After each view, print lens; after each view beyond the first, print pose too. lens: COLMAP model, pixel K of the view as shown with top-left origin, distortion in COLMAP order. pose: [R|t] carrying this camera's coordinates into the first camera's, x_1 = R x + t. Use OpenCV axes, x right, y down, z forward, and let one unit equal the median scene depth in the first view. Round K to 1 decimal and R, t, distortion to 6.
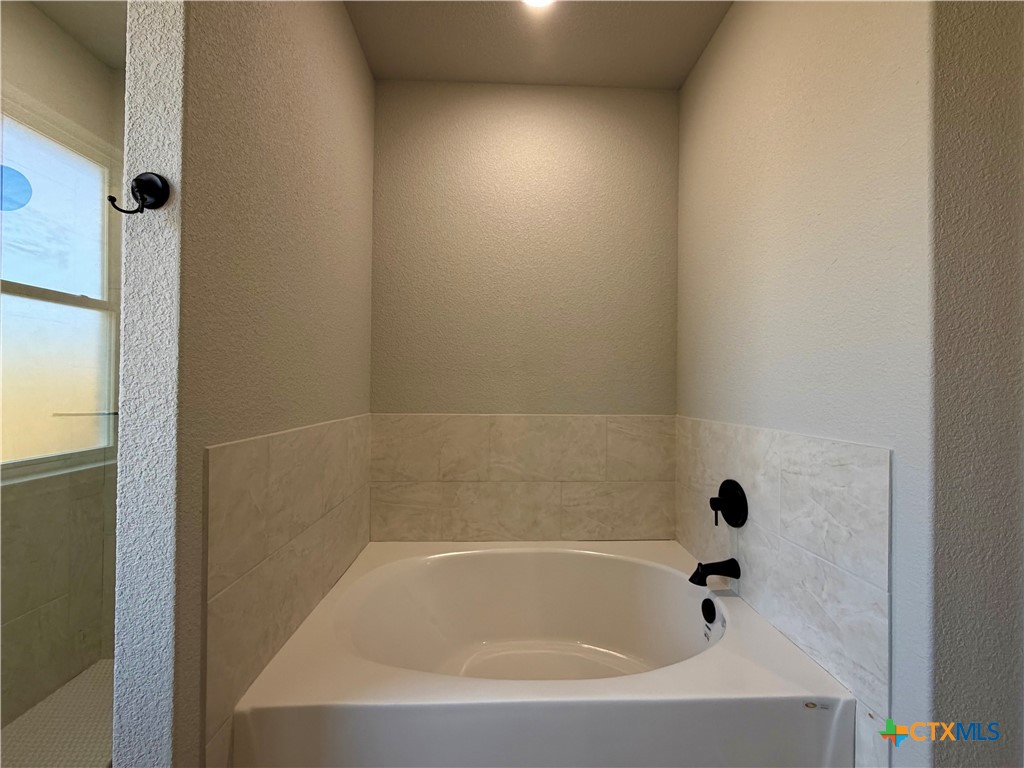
lens RADIAL K [[409.0, 0, 510.9], [0, 409.0, 384.8], [0, 0, 1]] dist [-0.000525, -0.000537]
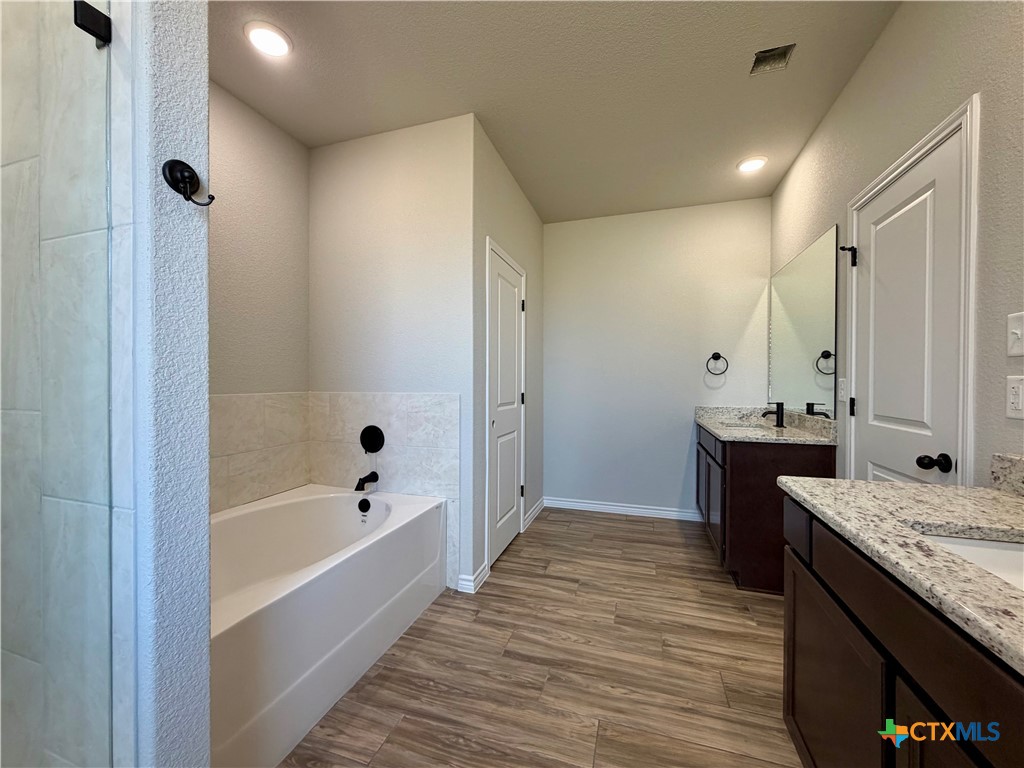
lens RADIAL K [[409.0, 0, 507.4], [0, 409.0, 381.7], [0, 0, 1]] dist [-0.000525, -0.000537]
pose [[0.345537, -0.008926, 0.938363, -0.973465], [-0.004576, 0.999927, 0.011197, 0.034562], [-0.938394, -0.008163, 0.345471, -0.124352]]
